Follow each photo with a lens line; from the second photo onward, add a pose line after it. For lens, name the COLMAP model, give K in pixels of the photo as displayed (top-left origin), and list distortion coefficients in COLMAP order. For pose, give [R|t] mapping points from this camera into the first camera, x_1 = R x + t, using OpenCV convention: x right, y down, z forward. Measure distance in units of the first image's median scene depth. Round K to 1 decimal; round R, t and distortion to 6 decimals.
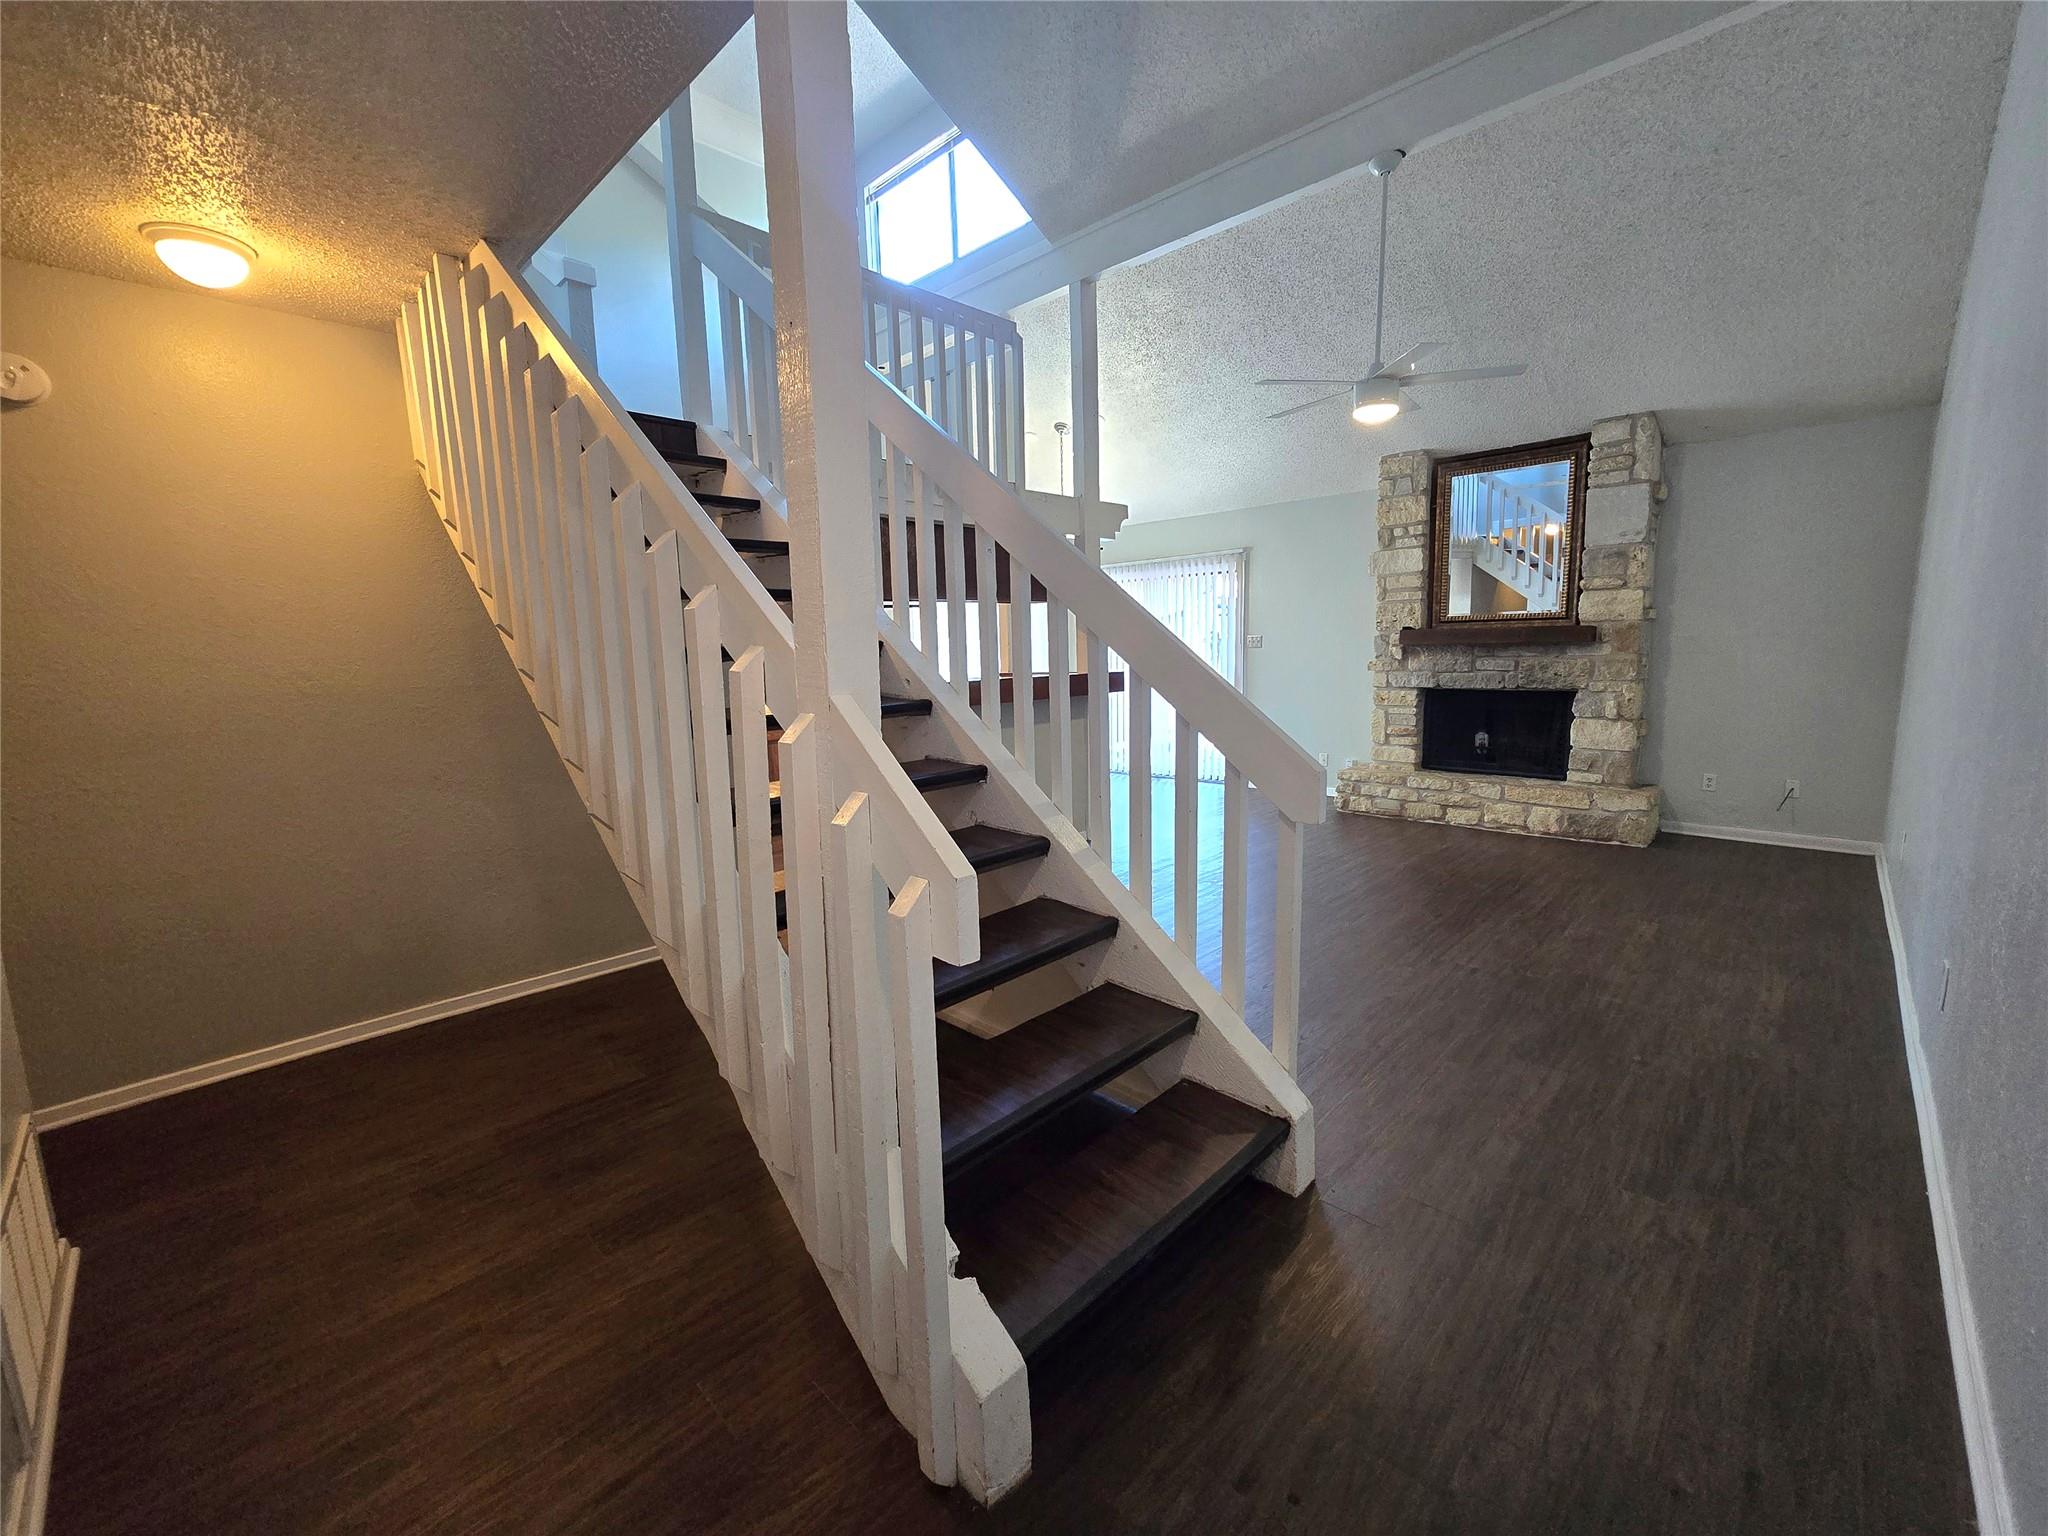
lens RADIAL K [[838.6, 0, 1030.9], [0, 838.6, 766.8], [0, 0, 1]] dist [-0.002226, -0.000124]
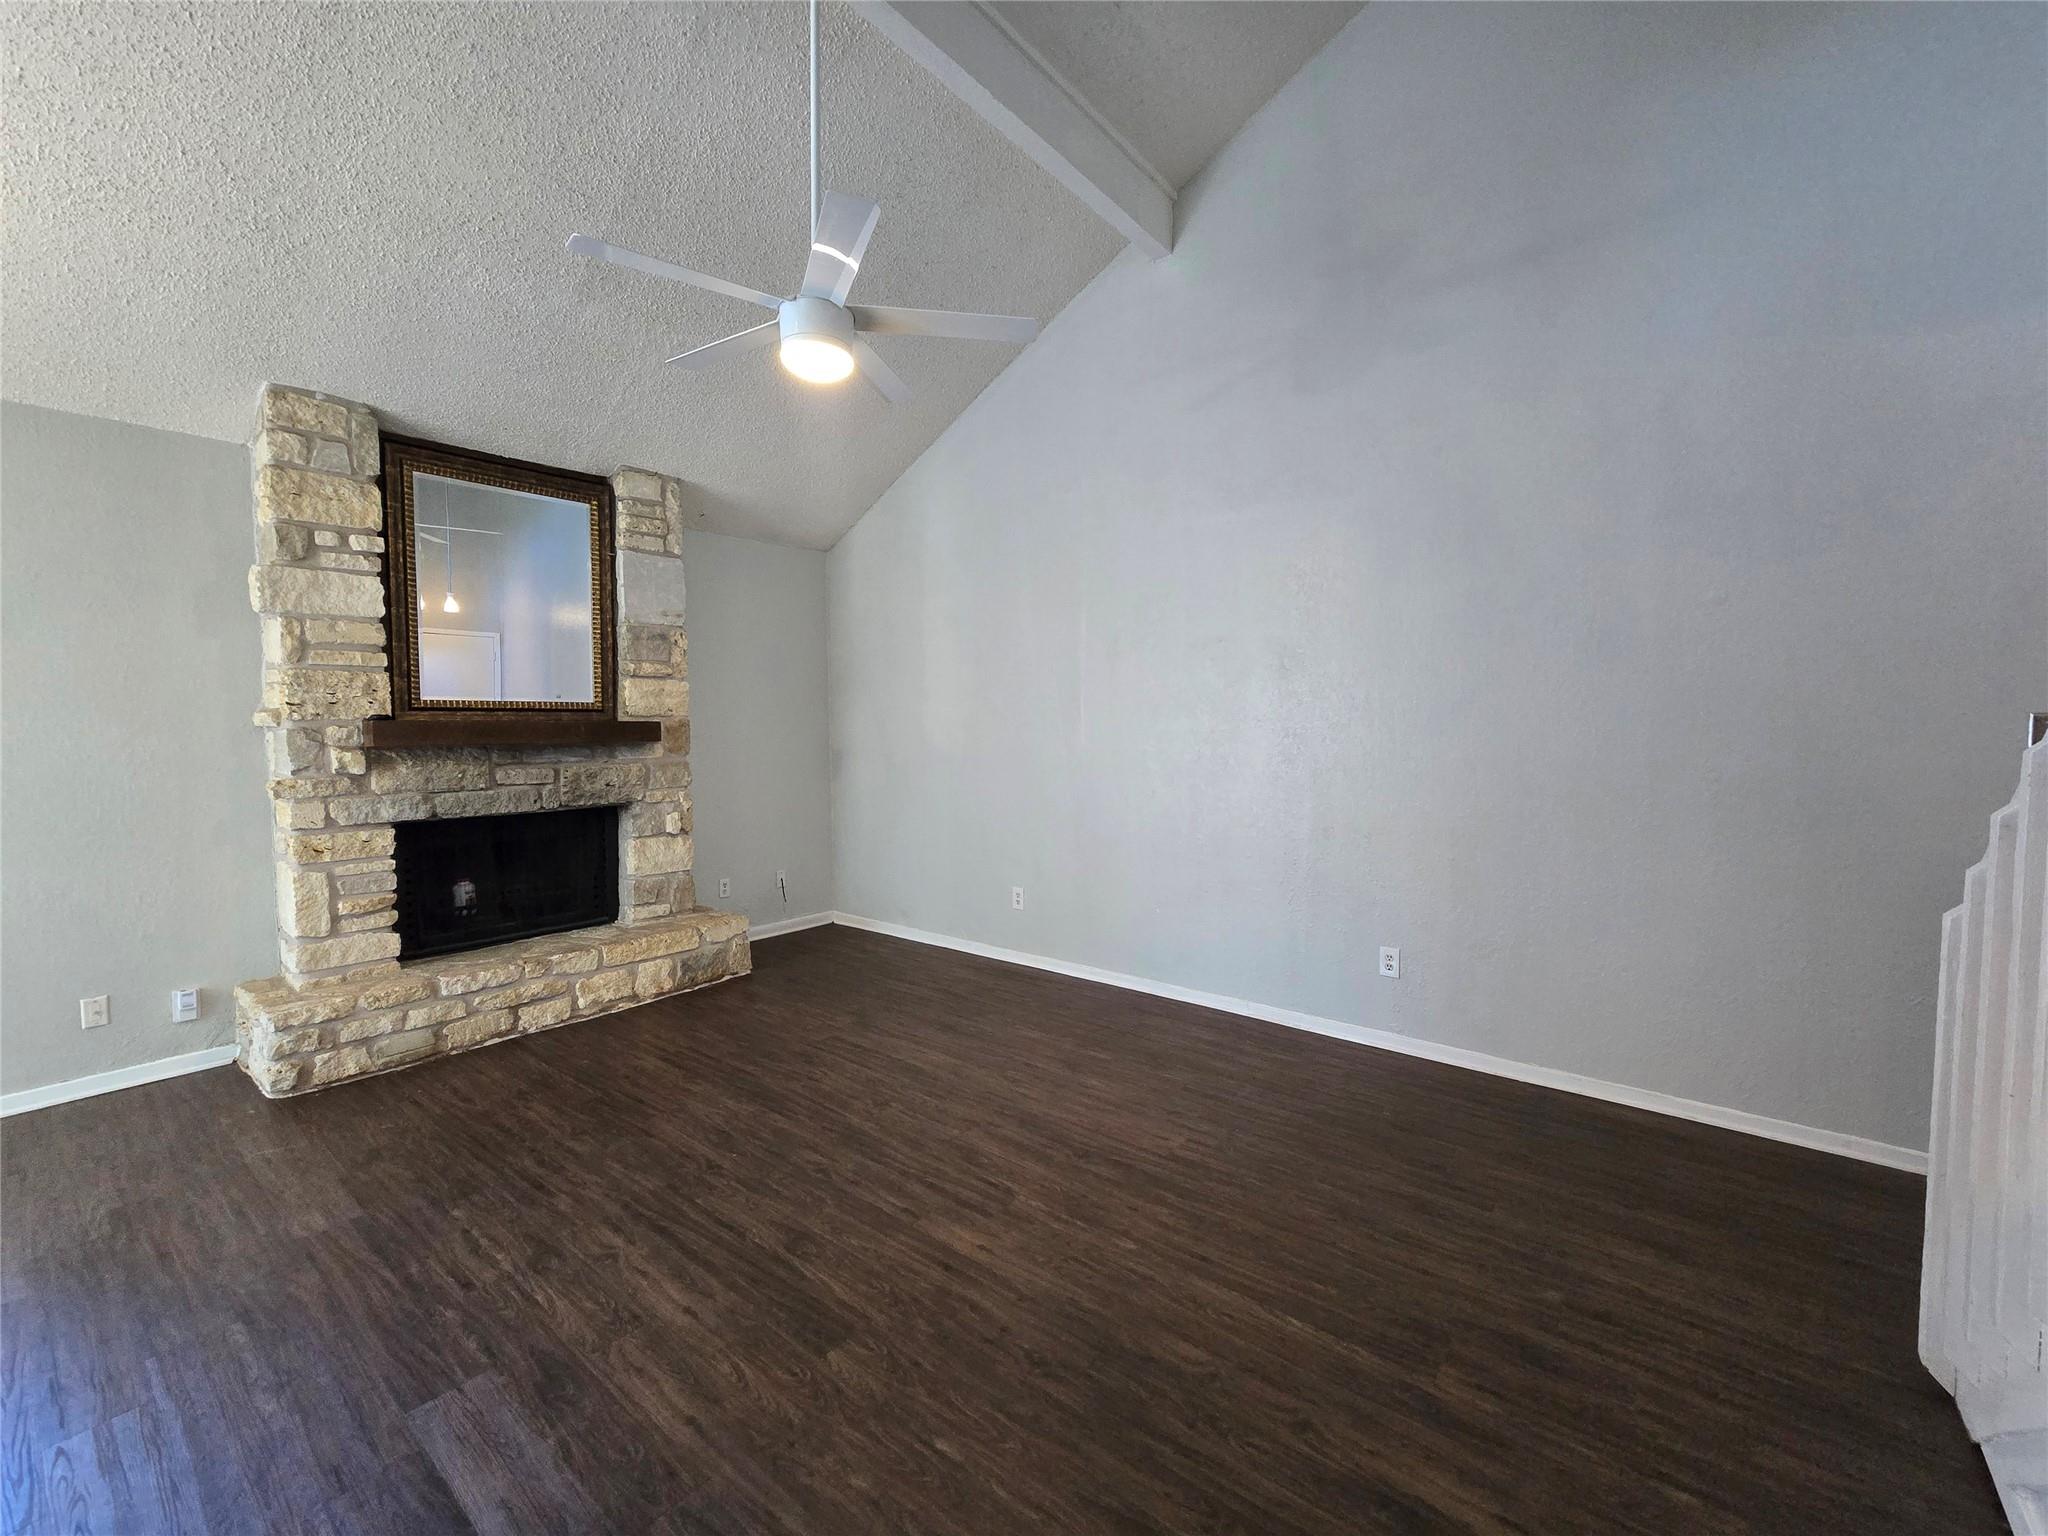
lens RADIAL K [[836.7, 0, 1027.9], [0, 836.7, 768.4], [0, 0, 1]] dist [-0.003883, -0.000119]
pose [[-0.087298, -0.033444, 0.995621, -0.147173], [0.147039, 0.988057, 0.046082, -0.103421], [-0.985271, 0.150418, -0.081337, 0.684981]]
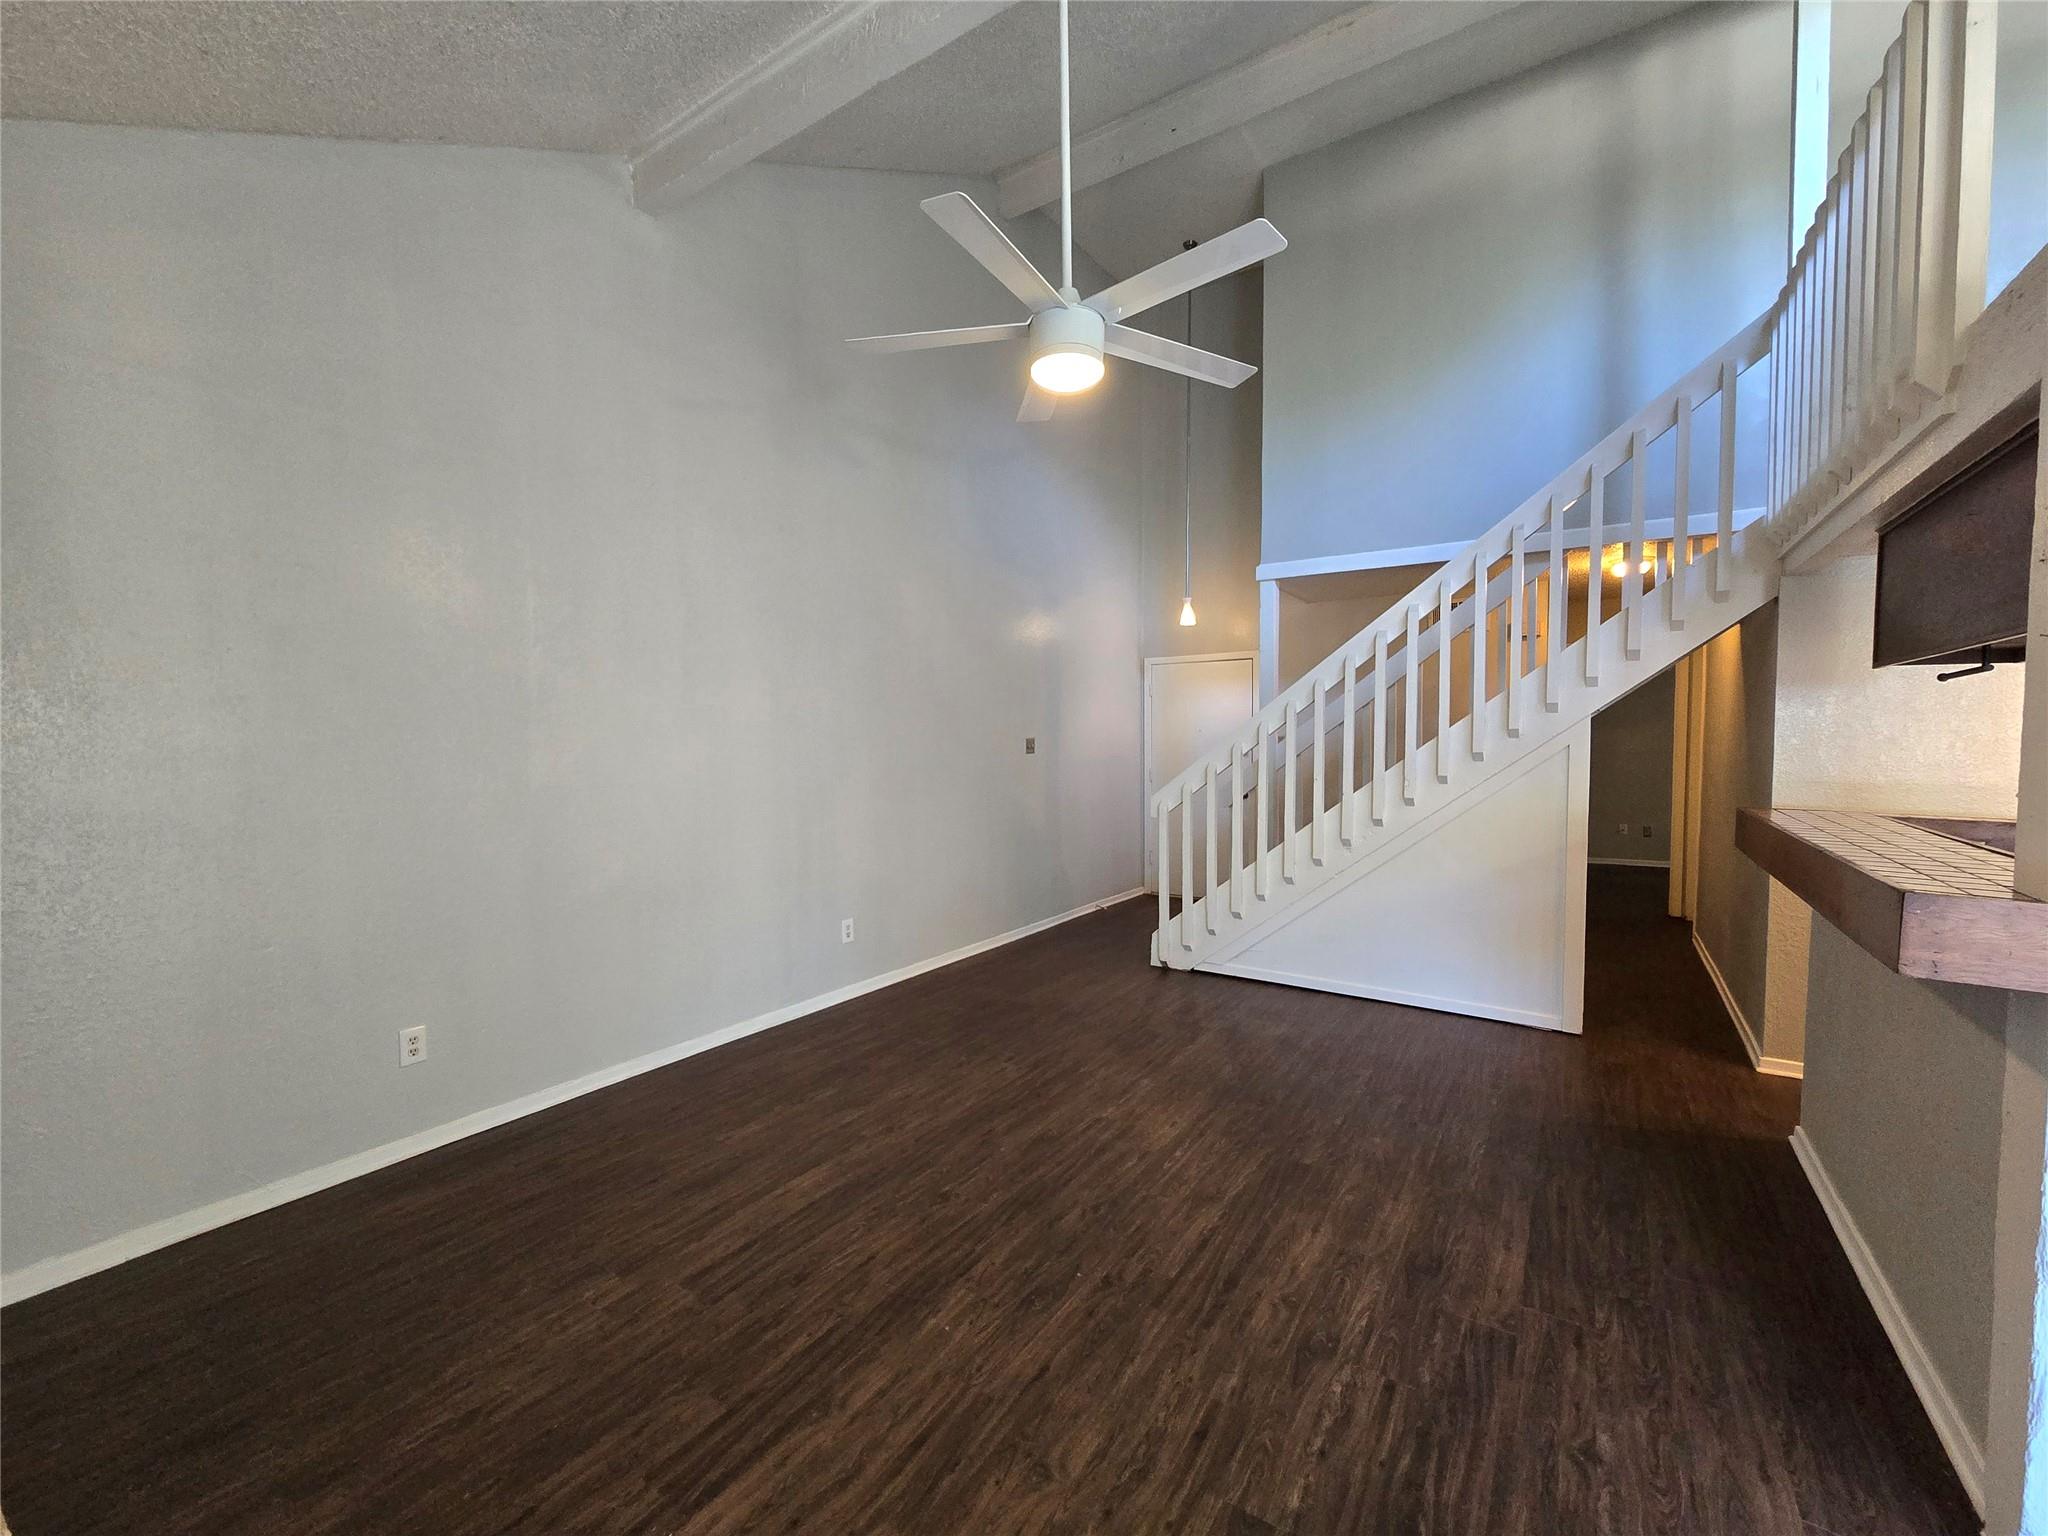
lens RADIAL K [[836.7, 0, 1027.9], [0, 836.7, 768.4], [0, 0, 1]] dist [-0.003883, -0.000119]
pose [[-0.984601, 0.034664, -0.171348, 0.394451], [0.002578, 0.982917, 0.184032, -0.190552], [0.174800, 0.180757, -0.967870, 1.157540]]
